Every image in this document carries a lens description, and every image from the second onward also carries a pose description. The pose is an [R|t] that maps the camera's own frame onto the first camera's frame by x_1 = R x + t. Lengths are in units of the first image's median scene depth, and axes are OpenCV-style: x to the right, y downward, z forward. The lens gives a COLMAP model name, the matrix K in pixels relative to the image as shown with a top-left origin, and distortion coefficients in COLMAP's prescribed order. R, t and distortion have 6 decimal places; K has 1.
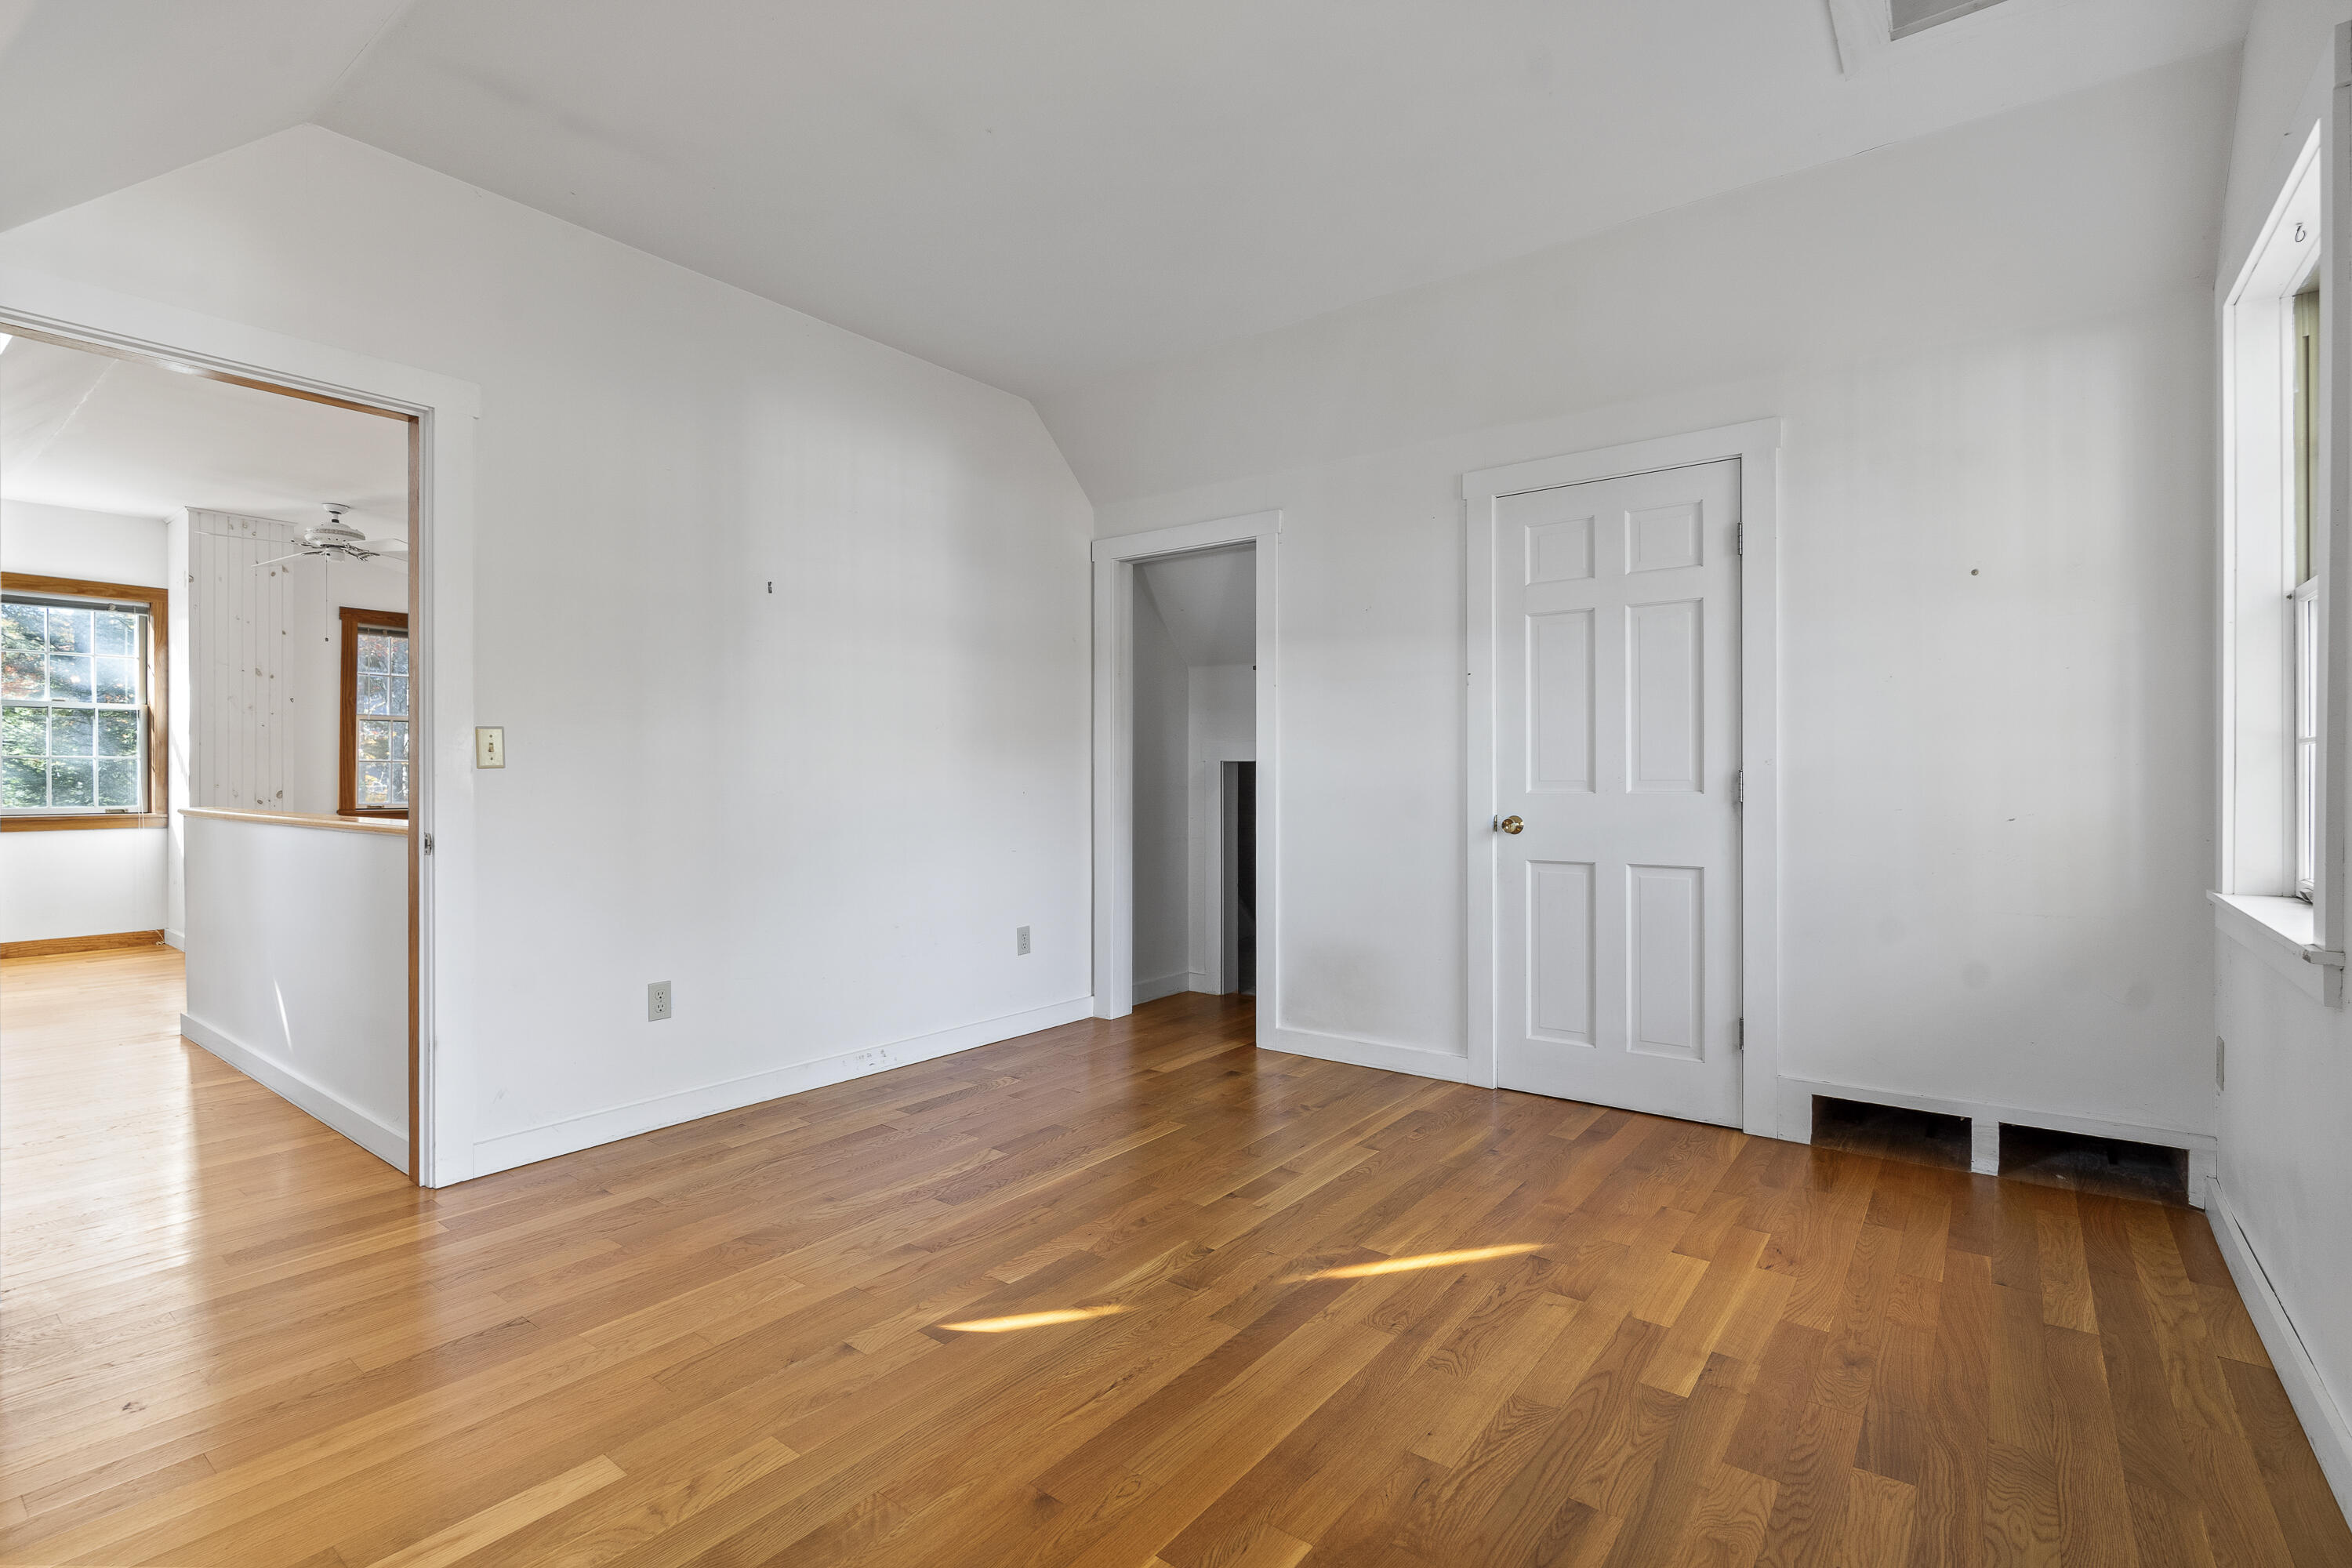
lens RADIAL K [[1075.0, 0, 1178.3], [0, 1075.0, 770.3], [0, 0, 1]] dist [0.001438, -0.000485]
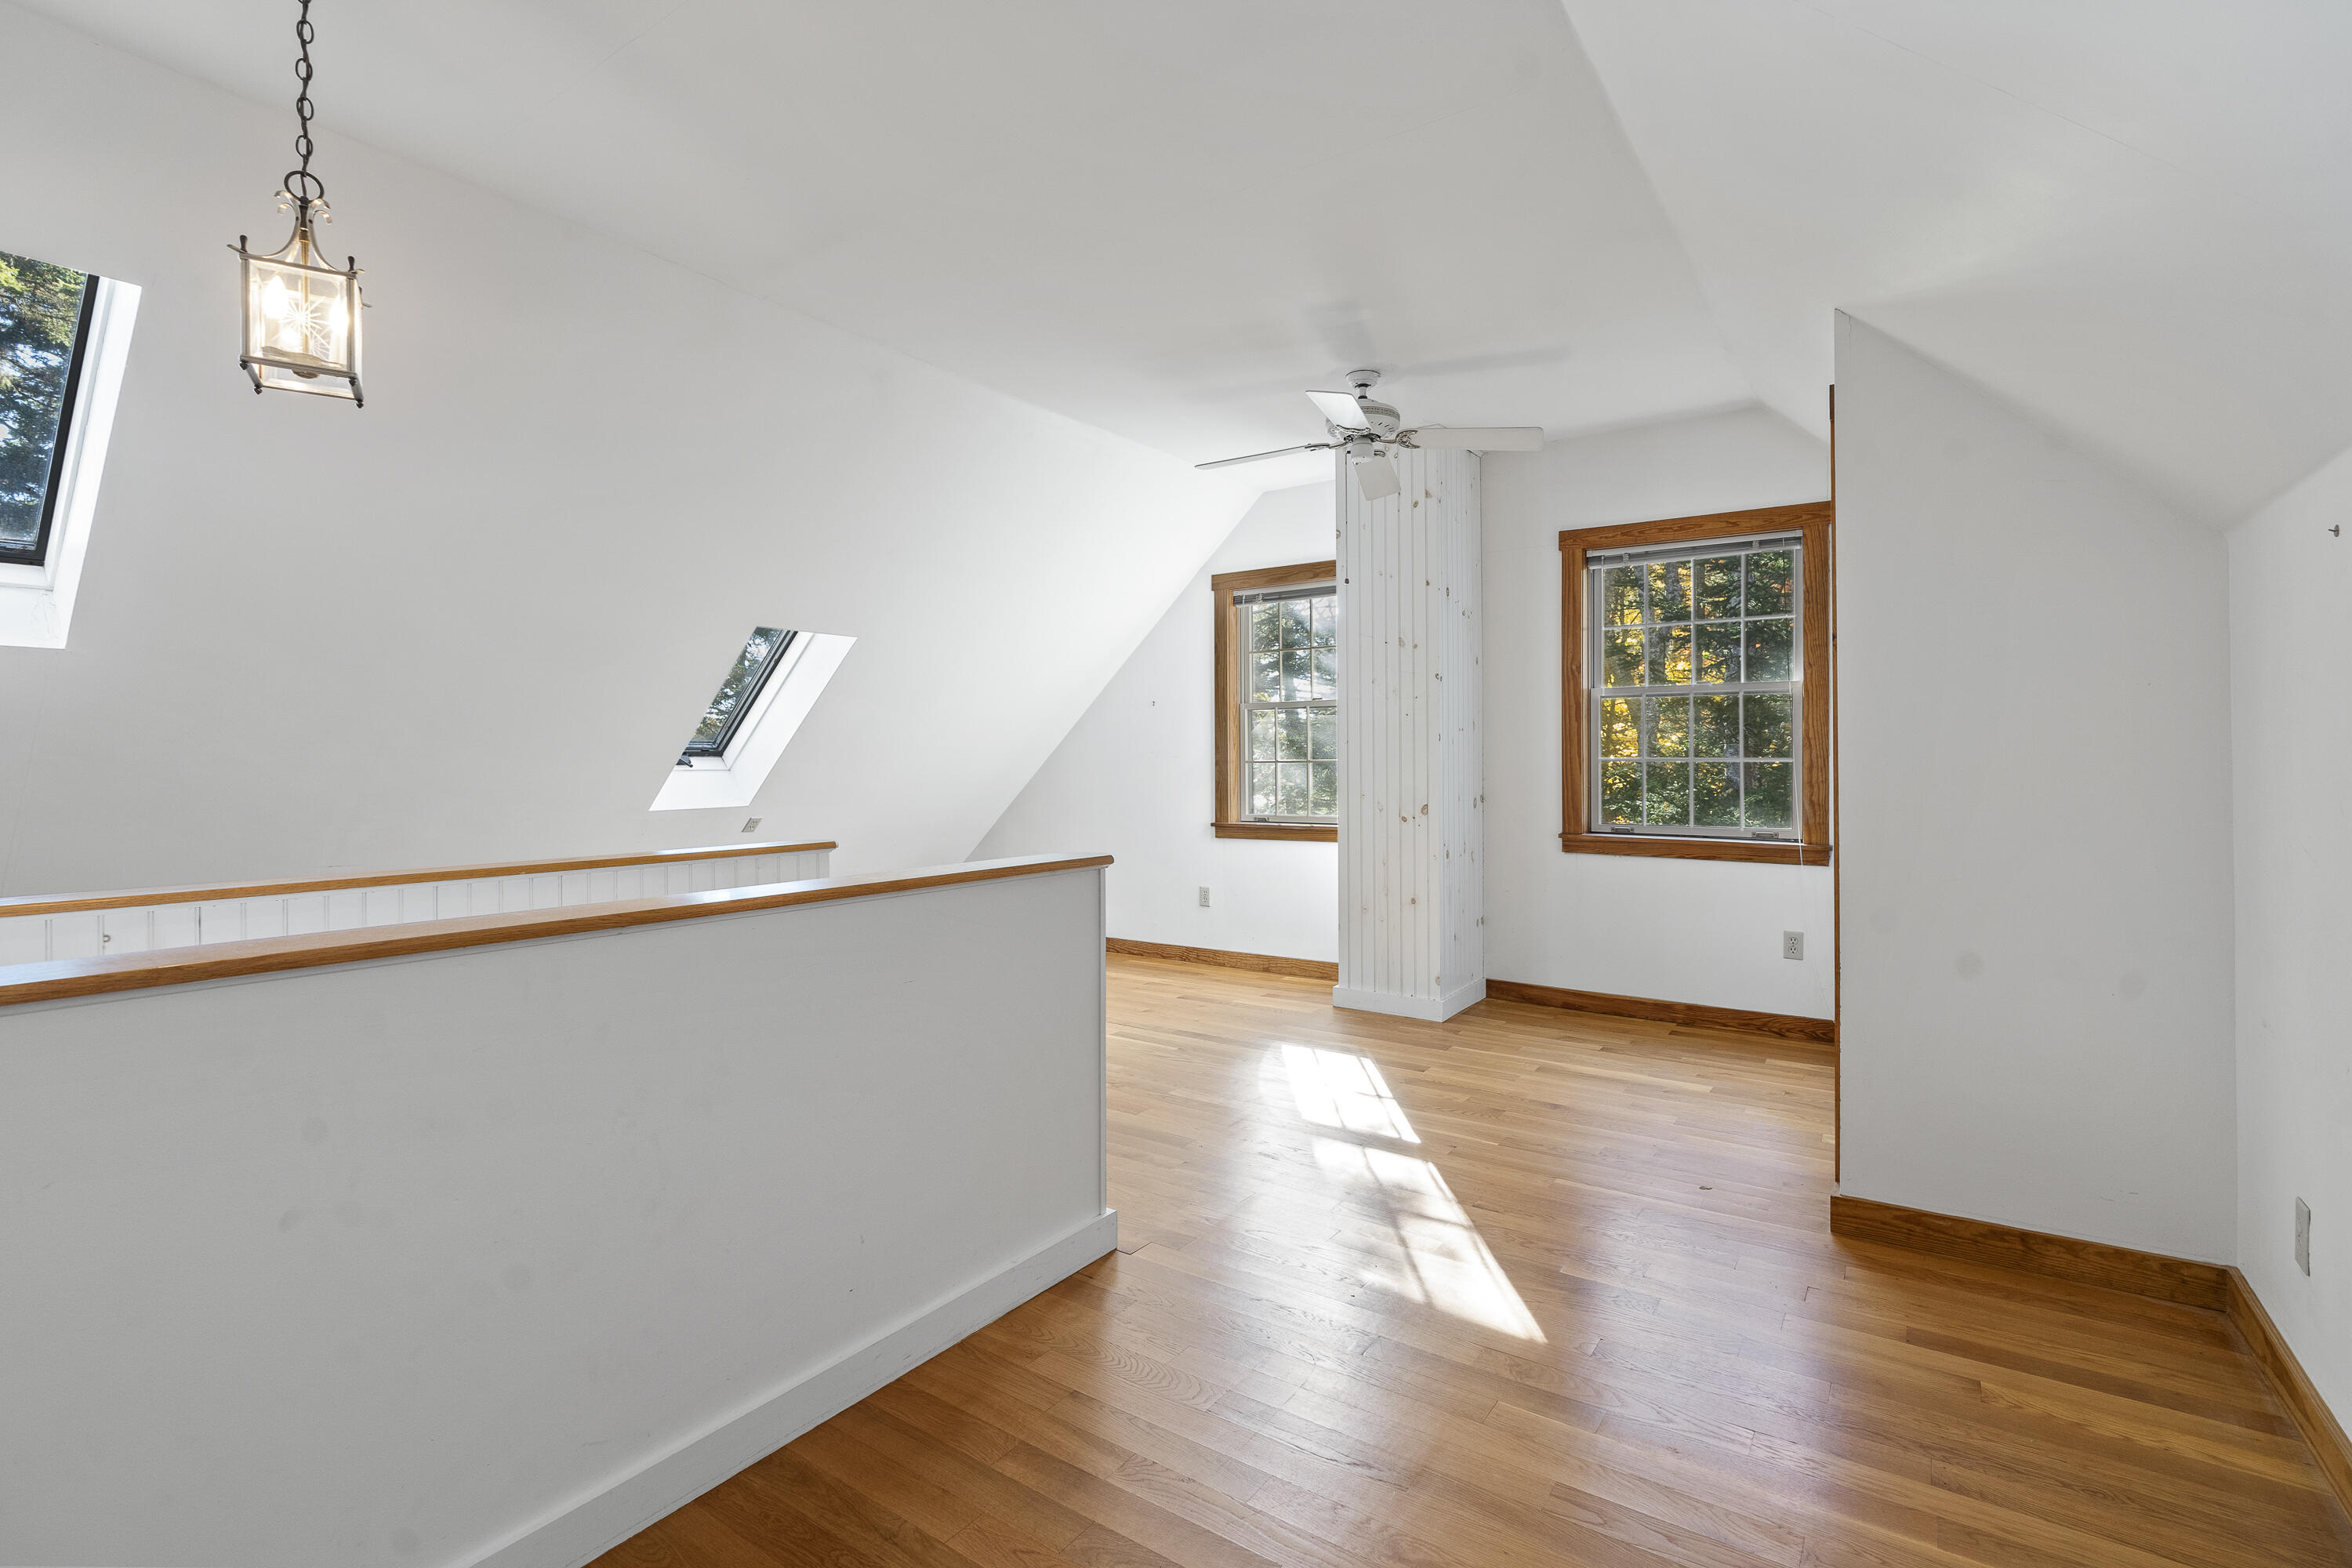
lens RADIAL K [[1075.0, 0, 1161.5], [0, 1075.0, 759.7], [0, 0, 1]] dist [0.001438, -0.000485]
pose [[0.033568, 0.008647, -0.999399, -0.126322], [-0.003768, 0.999957, 0.008525, -0.016517], [0.999429, 0.003480, 0.033599, 0.809045]]
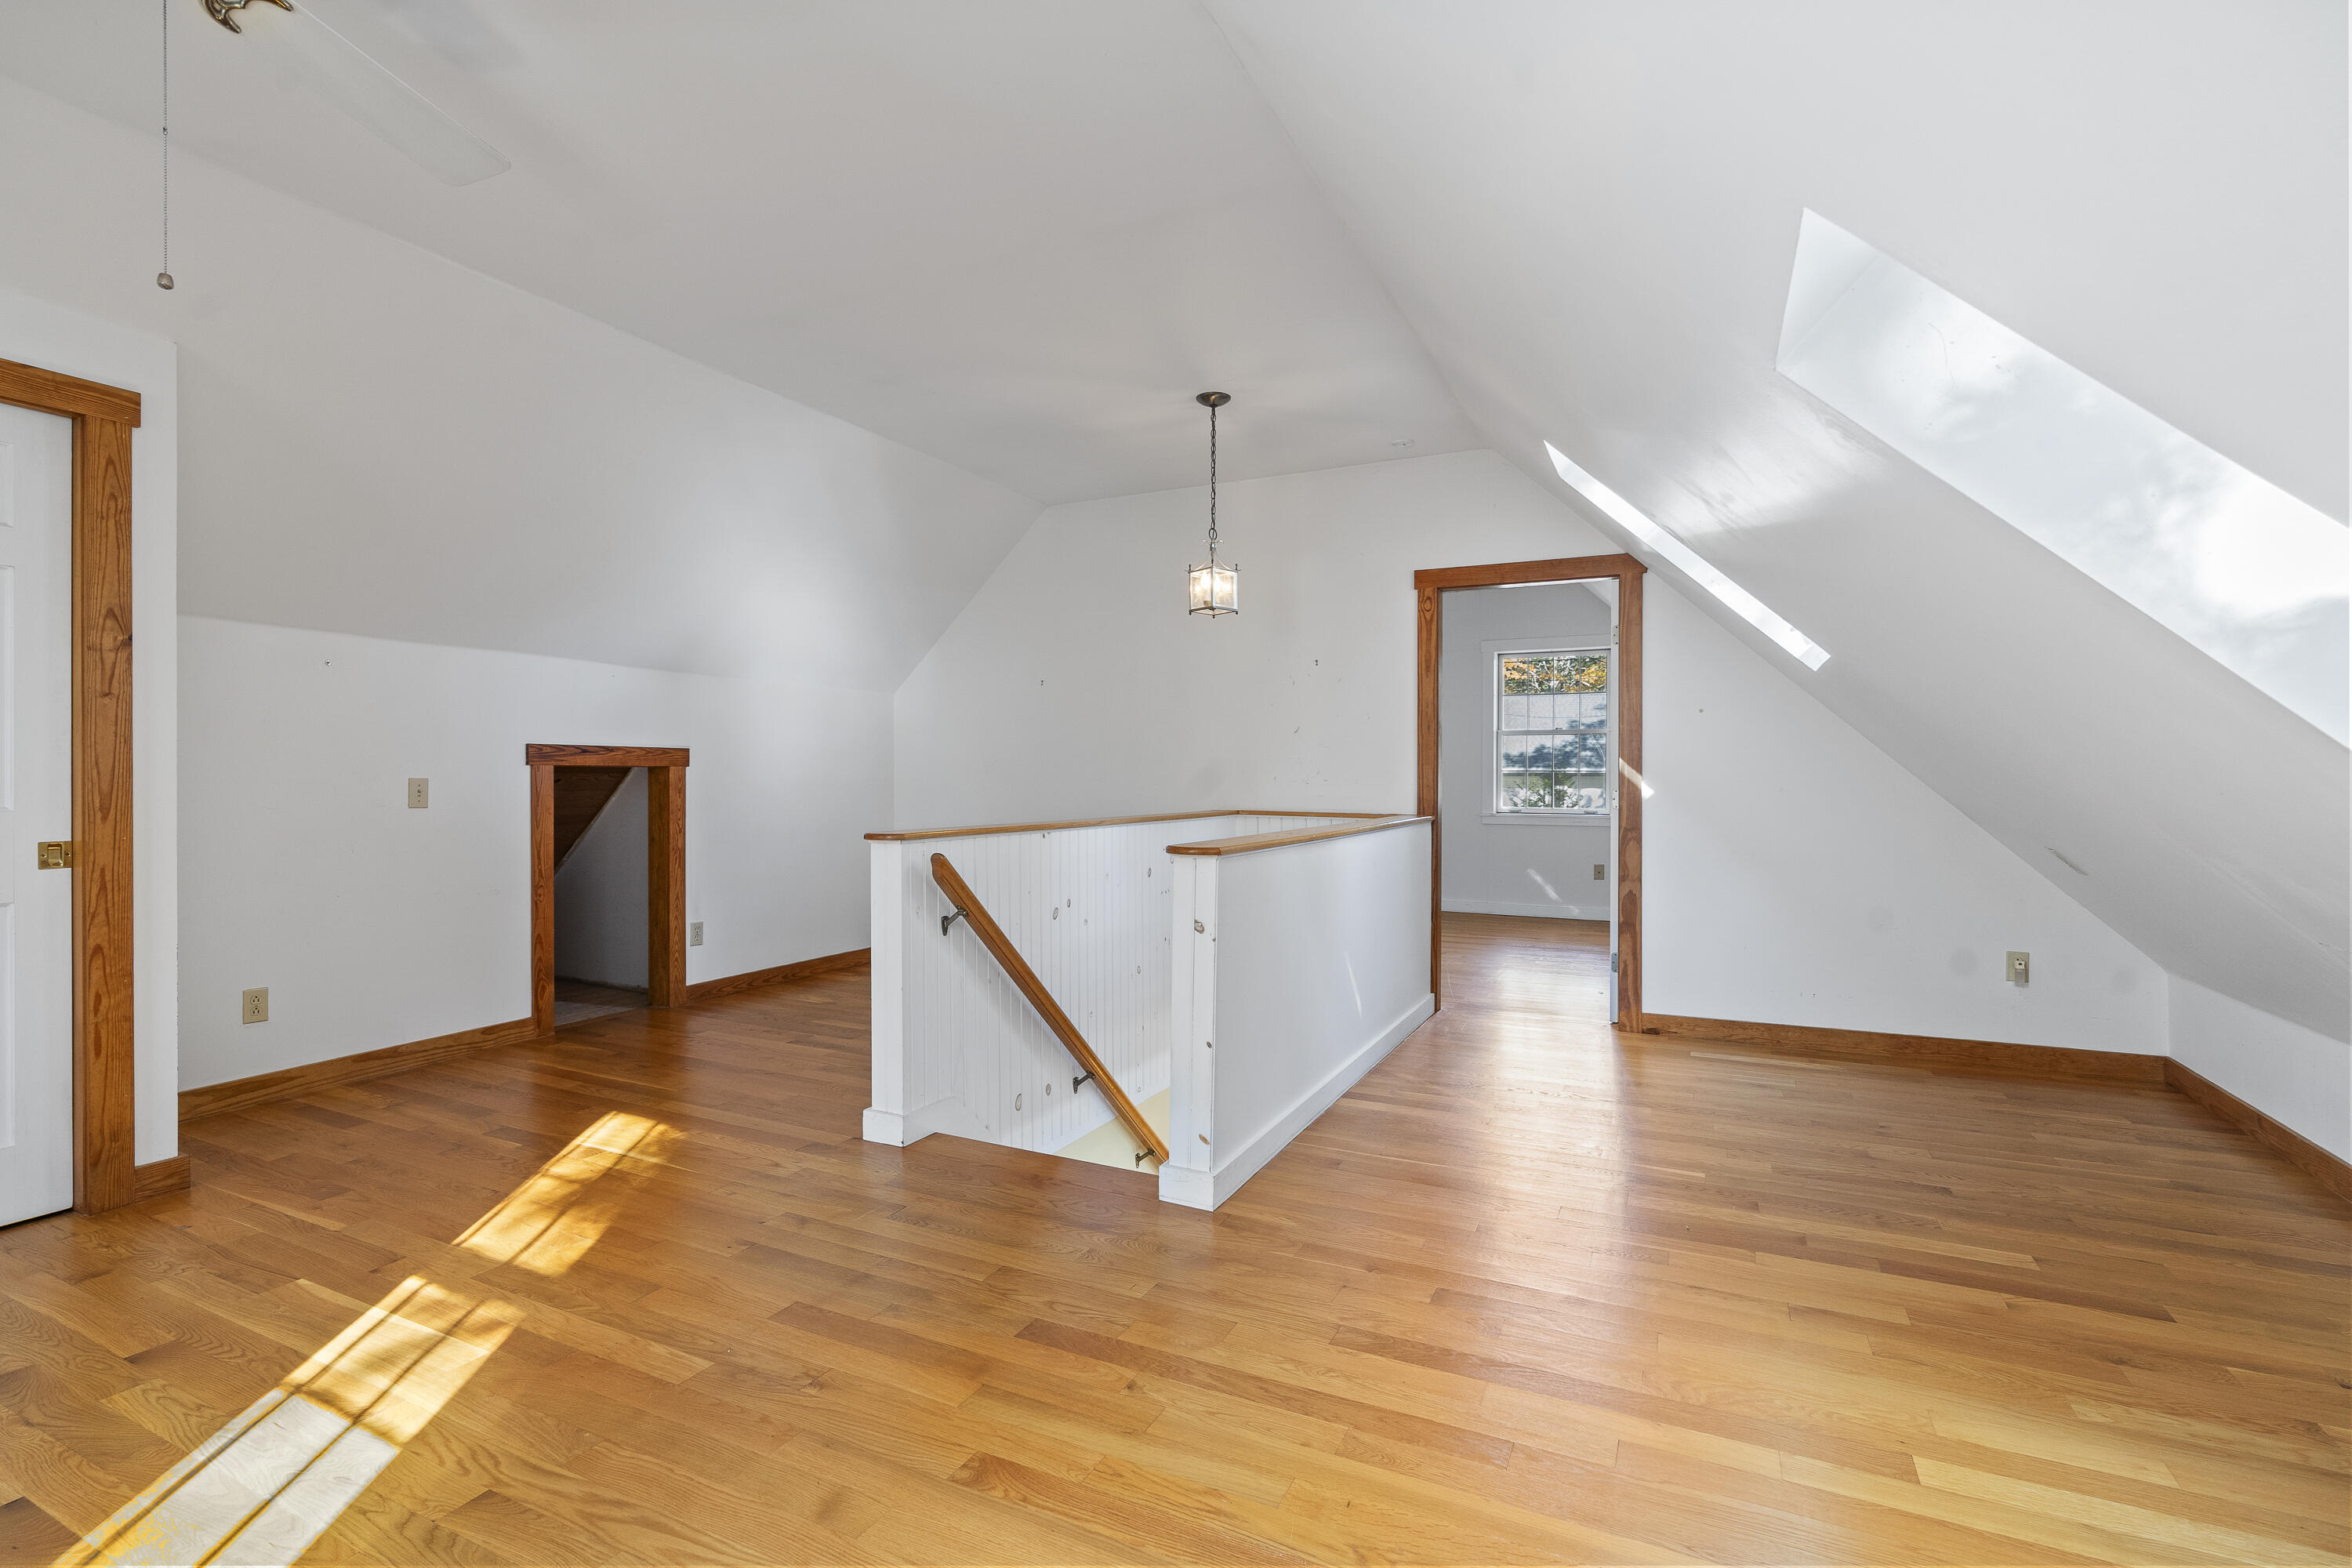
lens RADIAL K [[1075.0, 0, 1184.0], [0, 1075.0, 786.7], [0, 0, 1]] dist [0.001438, -0.000485]
pose [[-0.197315, -0.007836, 0.980309, -1.025064], [-0.002164, 0.999969, 0.007558, -0.006118], [-0.980338, -0.000630, -0.197326, 0.760318]]
